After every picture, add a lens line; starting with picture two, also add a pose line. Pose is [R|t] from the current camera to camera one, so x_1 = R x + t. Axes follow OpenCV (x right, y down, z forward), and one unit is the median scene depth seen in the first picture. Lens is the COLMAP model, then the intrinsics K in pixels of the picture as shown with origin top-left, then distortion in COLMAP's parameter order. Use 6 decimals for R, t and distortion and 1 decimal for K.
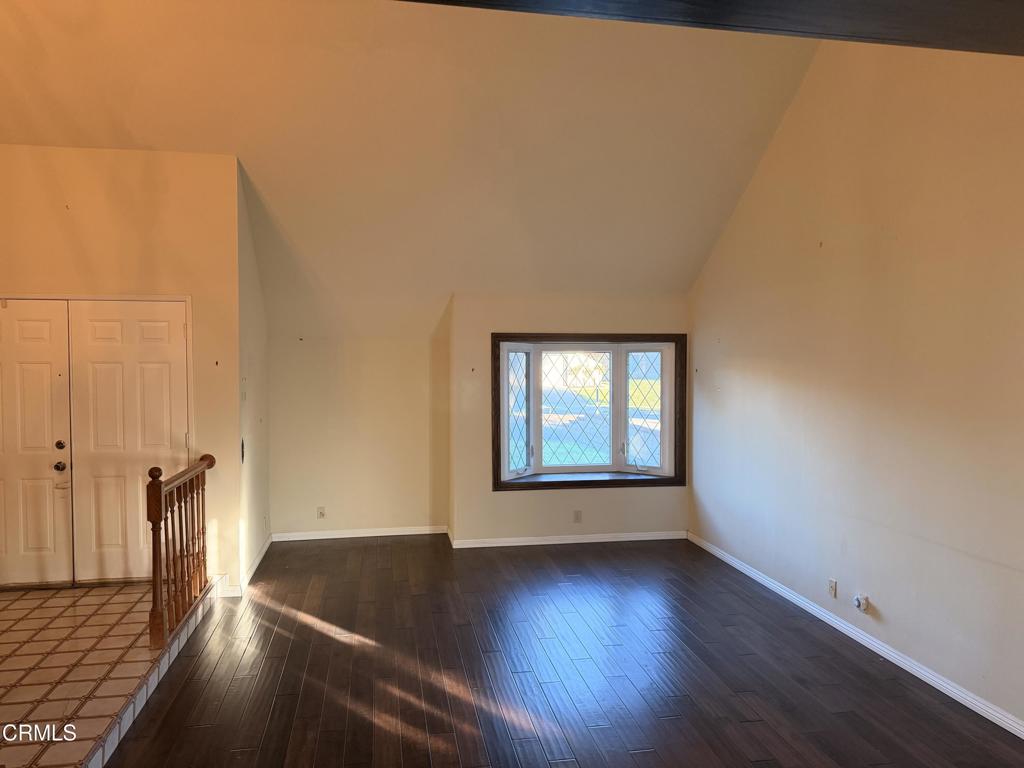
lens RADIAL K [[722.7, 0, 504.0], [0, 722.7, 383.7], [0, 0, 1]] dist [0.041785, -0.061480]
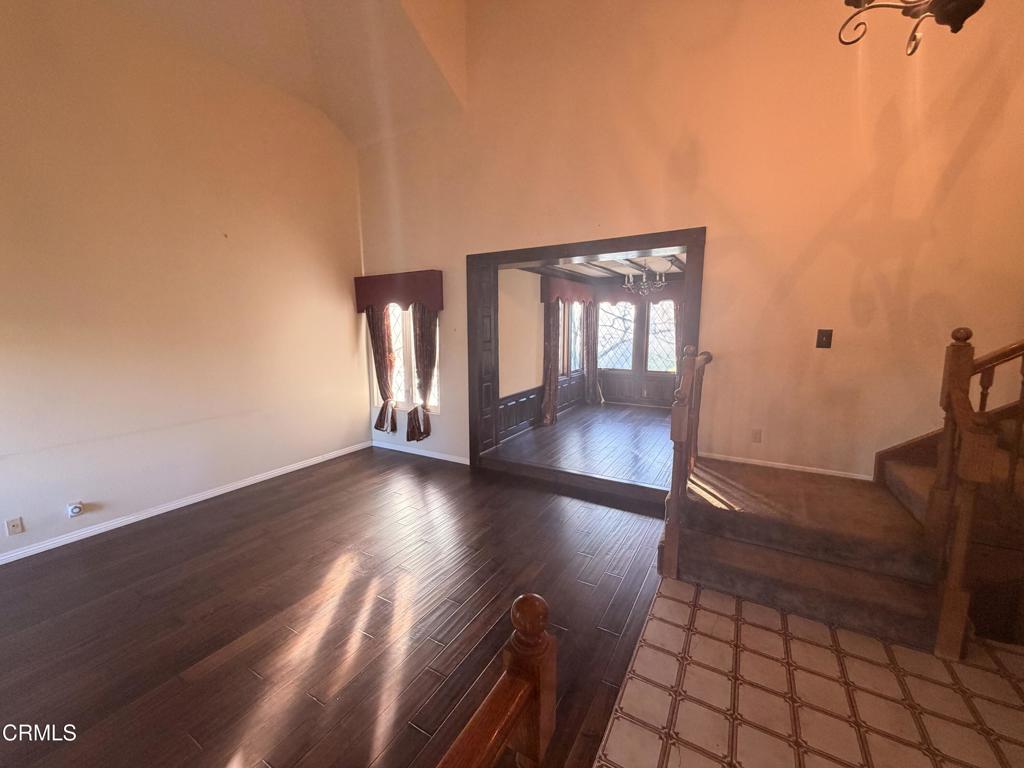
lens RADIAL K [[403.5, 0, 515.3], [0, 403.5, 388.5], [0, 0, 1]] dist [-0.009020, 0.000627]
pose [[-0.776098, -0.097256, 0.623068, -0.337644], [0.022853, 0.983049, 0.181912, -0.009339], [-0.630199, 0.155421, -0.760719, 0.664748]]
